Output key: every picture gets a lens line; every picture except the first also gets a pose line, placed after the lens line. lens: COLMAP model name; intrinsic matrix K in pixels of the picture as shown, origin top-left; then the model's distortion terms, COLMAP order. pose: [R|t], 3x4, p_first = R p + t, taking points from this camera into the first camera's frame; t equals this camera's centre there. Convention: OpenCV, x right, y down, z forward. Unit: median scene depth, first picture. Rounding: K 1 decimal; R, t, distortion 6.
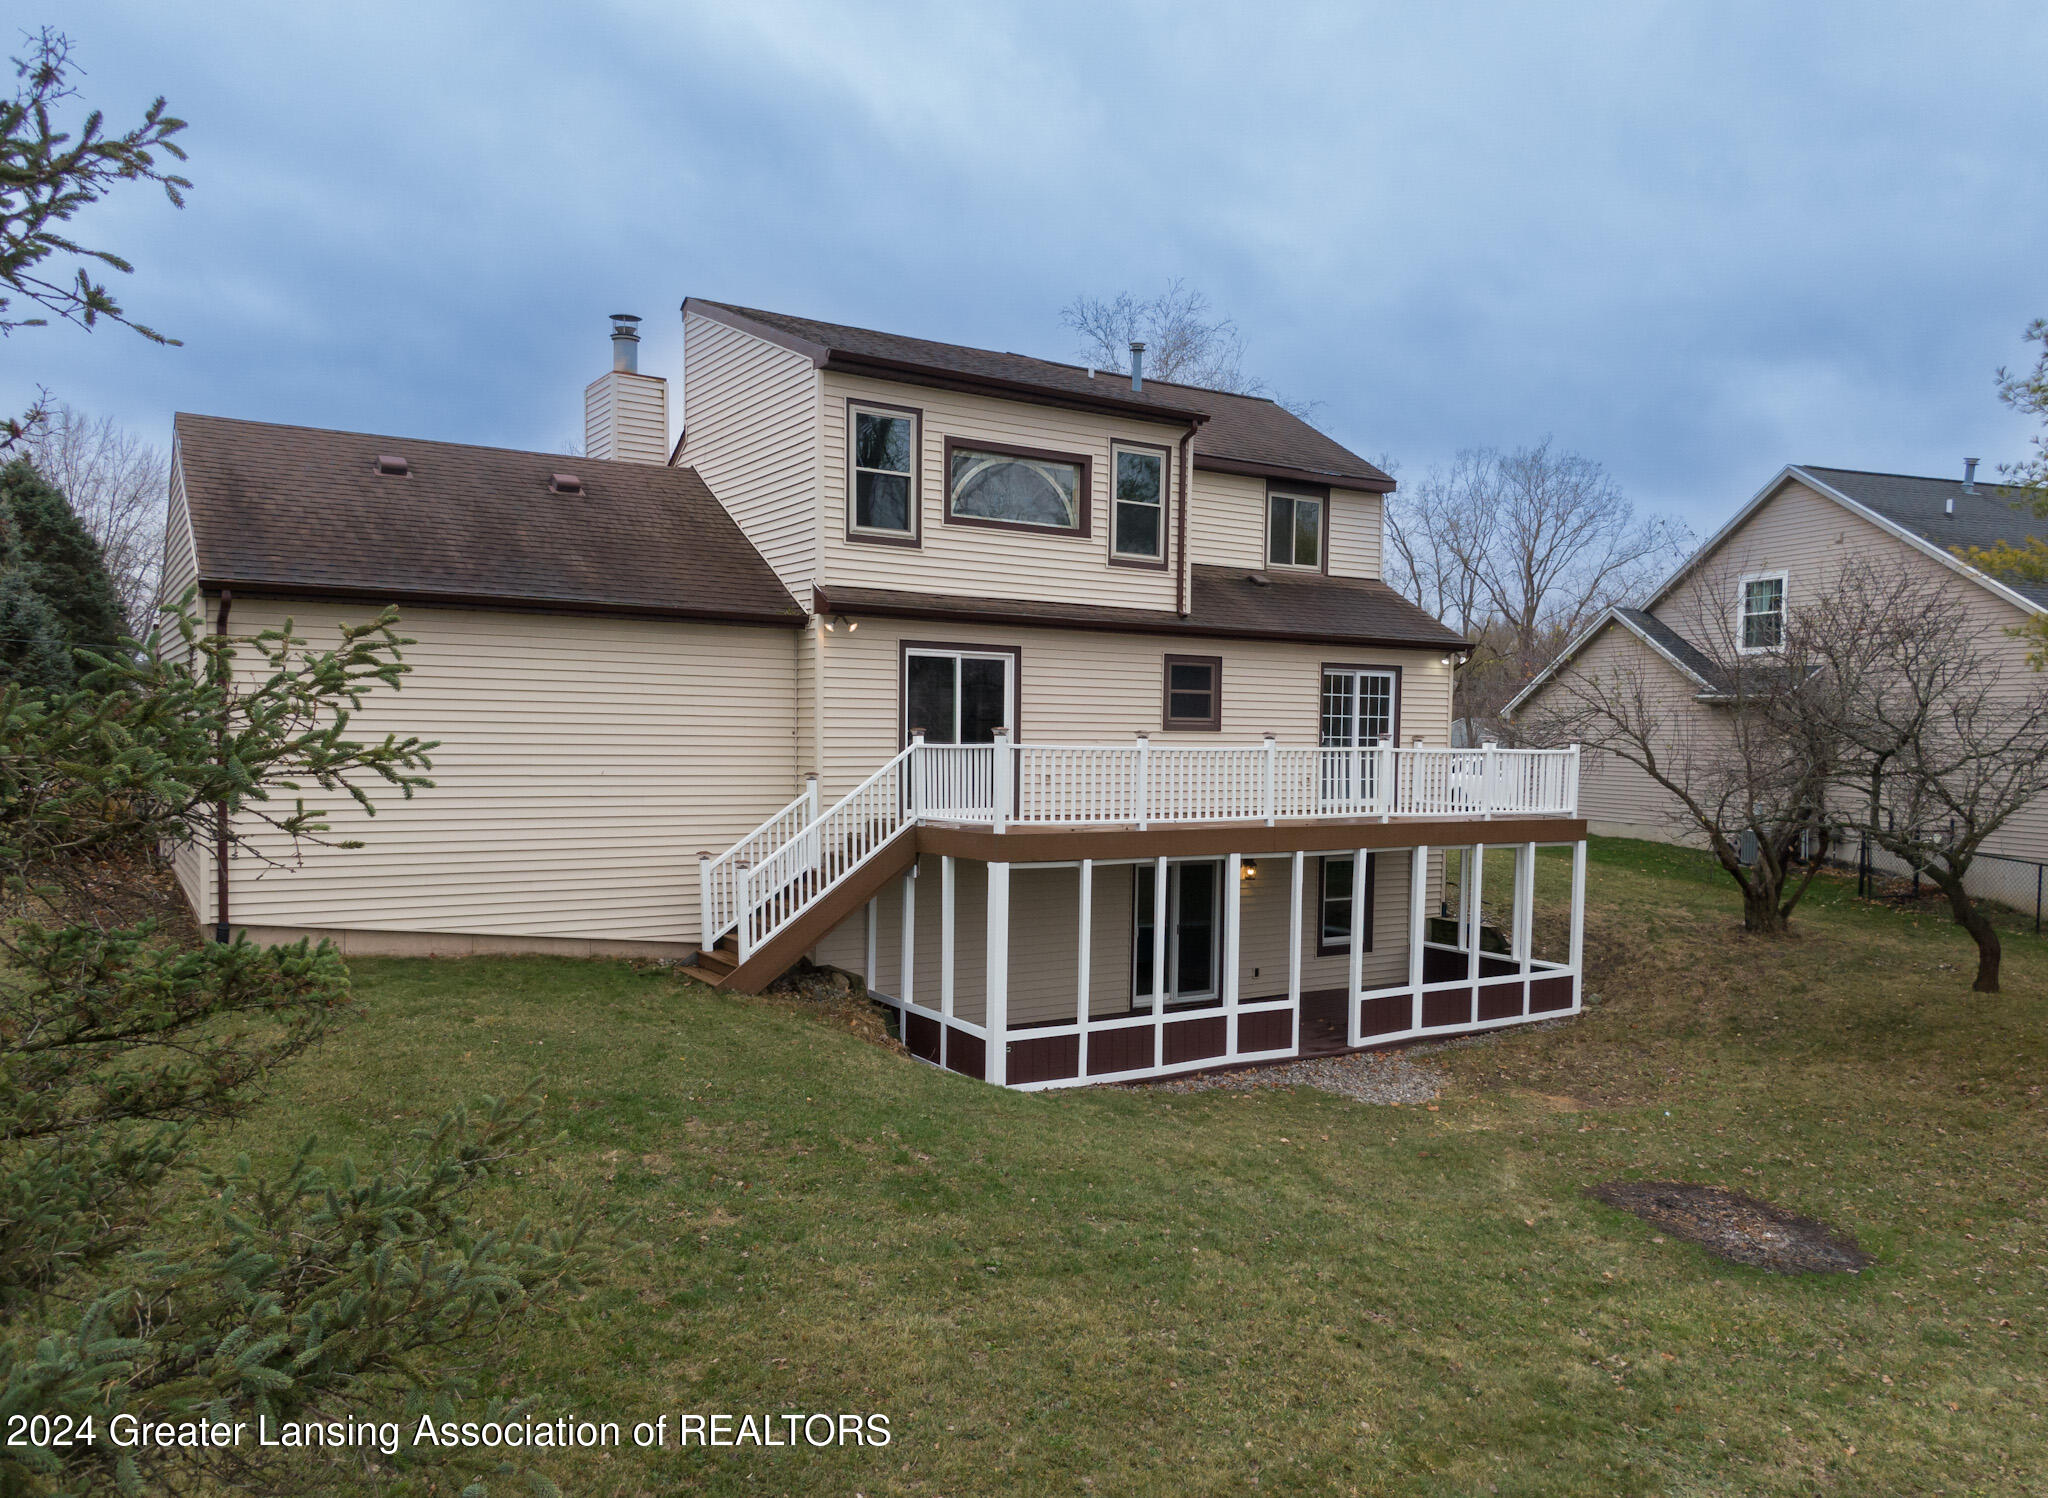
lens RADIAL K [[1483.4, 0, 1023.6], [0, 1483.4, 815.5], [0, 0, 1]] dist [0.021859, -0.001462]
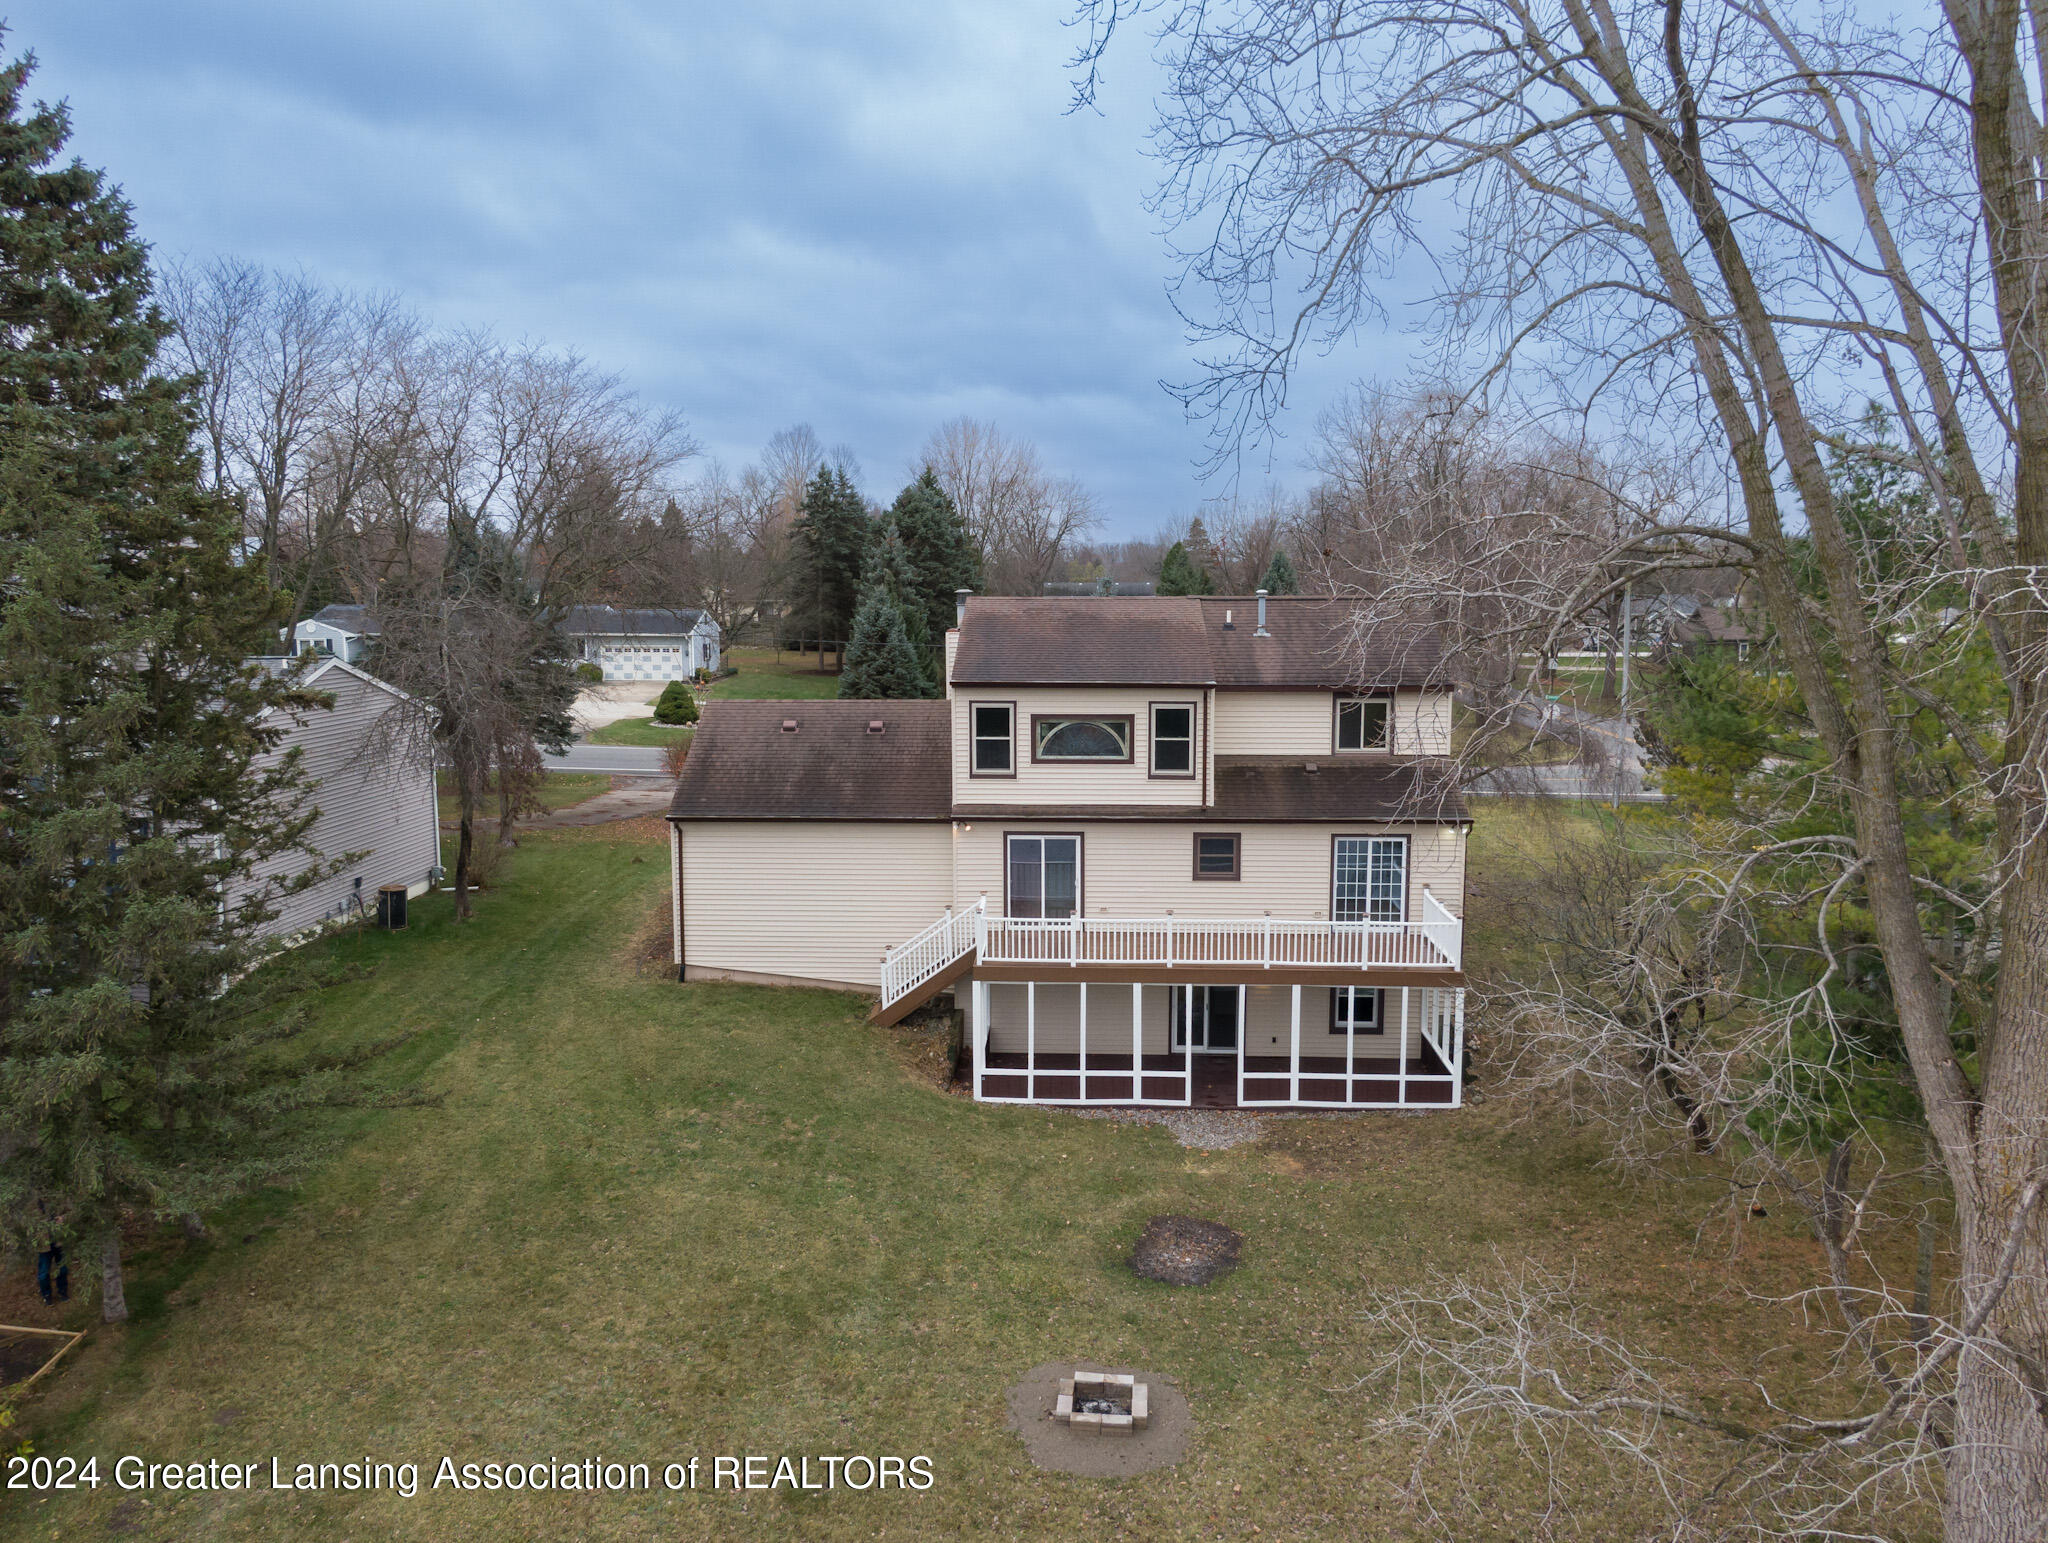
lens RADIAL K [[1516.3, 0, 1024.0], [0, 1516.3, 771.5], [0, 0, 1]] dist [0.009976, -0.009260]
pose [[0.809413, 0.057067, -0.584460, 0.957222], [-0.013671, 0.996828, 0.078398, -0.322112], [0.587080, -0.055466, 0.807626, -0.420376]]
